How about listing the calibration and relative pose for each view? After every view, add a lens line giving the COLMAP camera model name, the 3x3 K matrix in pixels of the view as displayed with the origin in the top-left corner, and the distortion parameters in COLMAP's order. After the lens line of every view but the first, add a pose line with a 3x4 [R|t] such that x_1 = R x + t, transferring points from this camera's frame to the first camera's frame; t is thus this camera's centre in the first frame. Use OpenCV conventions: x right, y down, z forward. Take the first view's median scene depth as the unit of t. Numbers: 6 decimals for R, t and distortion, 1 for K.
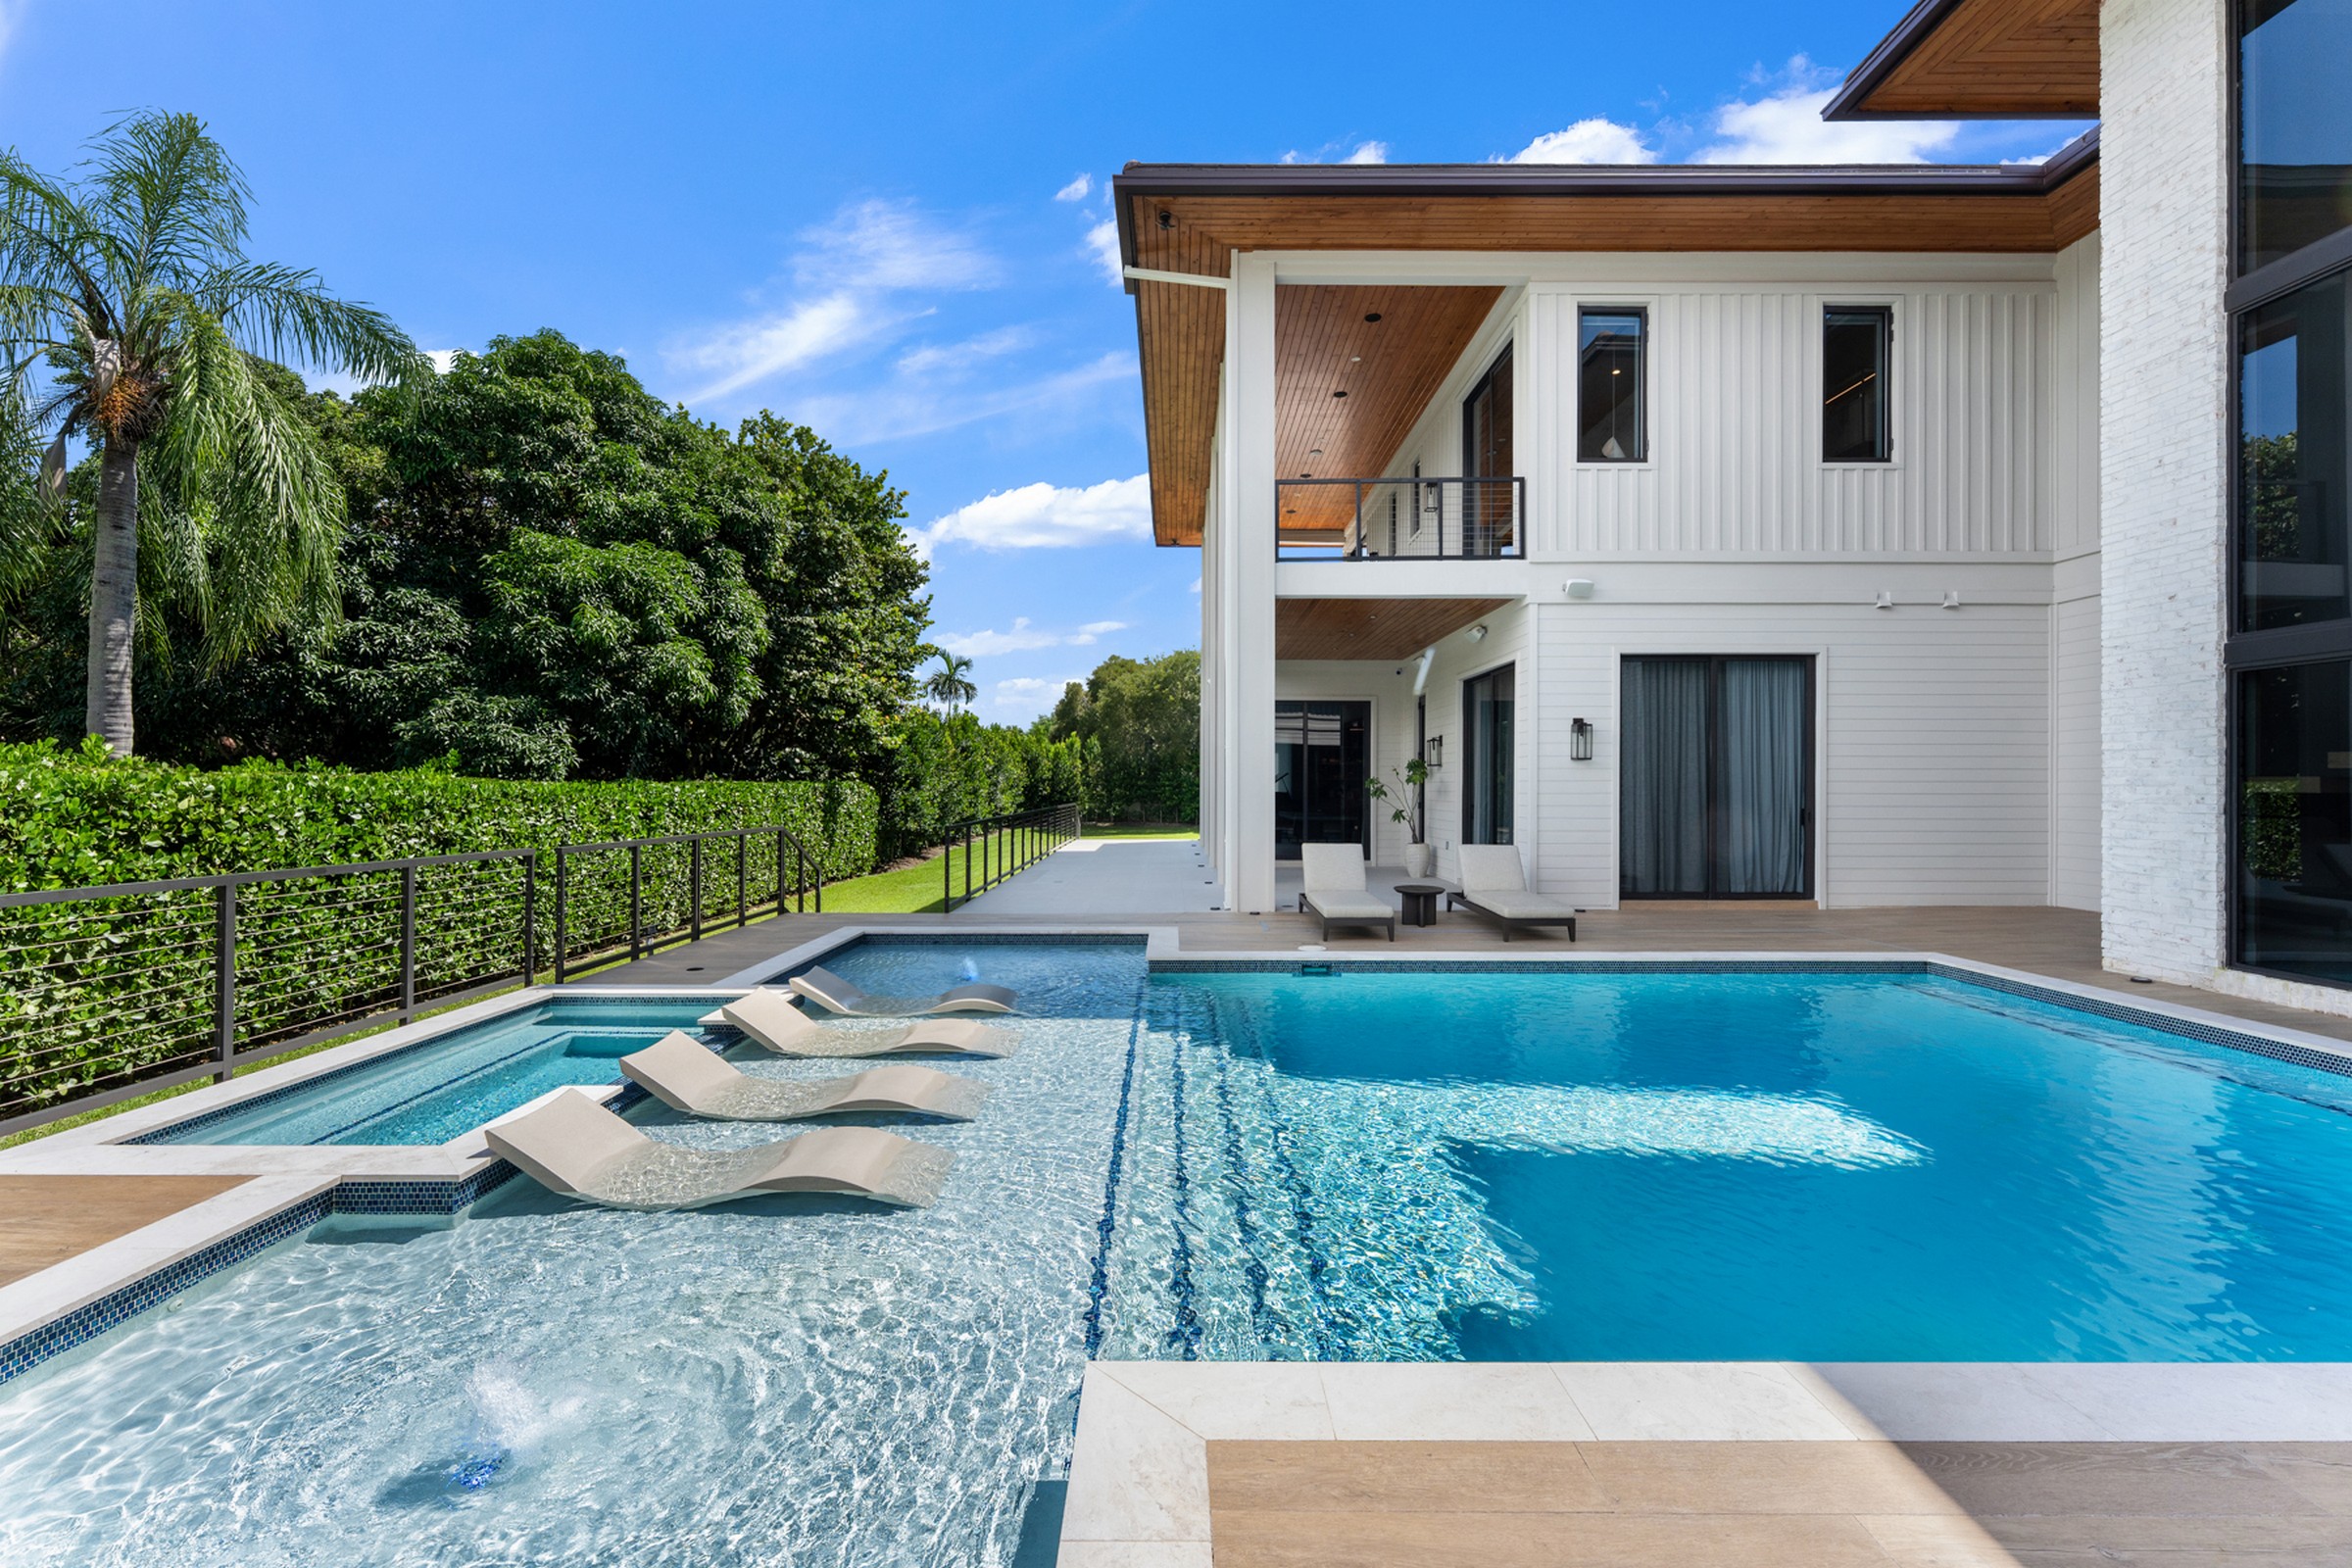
lens RADIAL K [[967.4, 0, 1180.2], [0, 967.4, 786.5], [0, 0, 1]] dist [-0.002931, 0.000907]
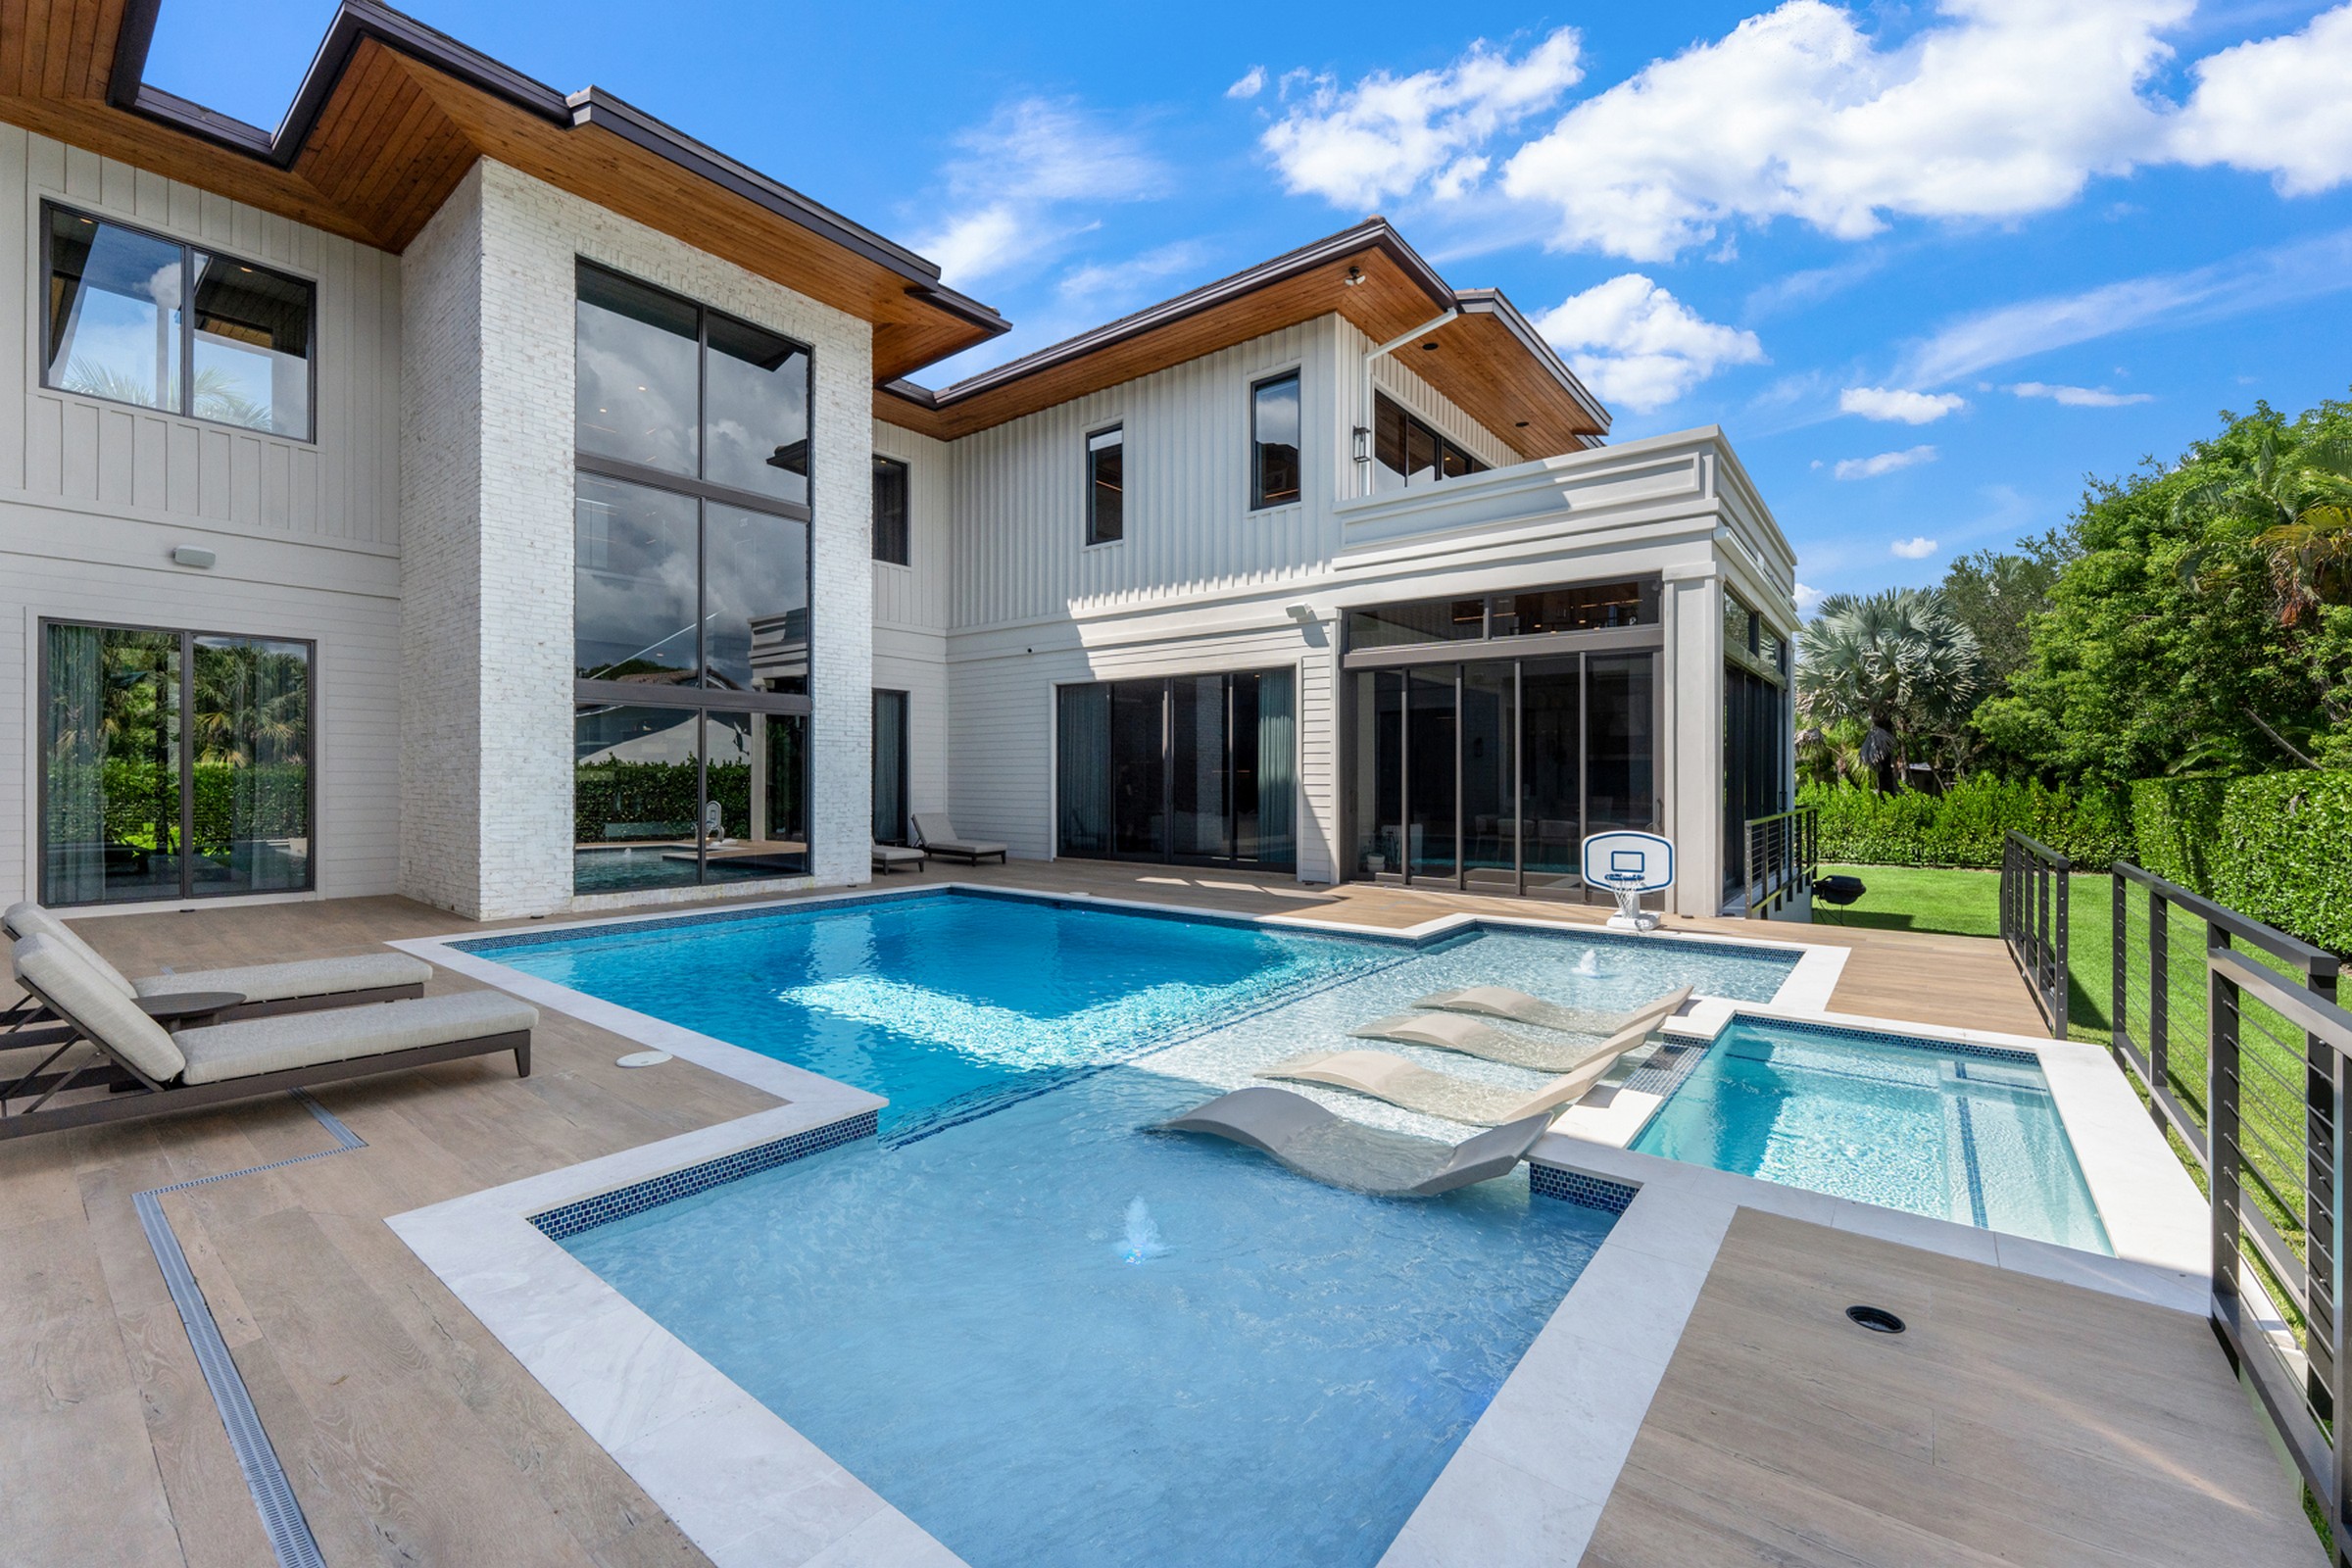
lens RADIAL K [[967.4, 0, 1144.8], [0, 967.4, 782.6], [0, 0, 1]] dist [-0.002931, 0.000907]
pose [[-0.772138, -0.004983, 0.635436, -0.522533], [-0.002288, 0.999985, 0.005062, -0.000859], [-0.635451, 0.002454, -0.772137, 1.431118]]
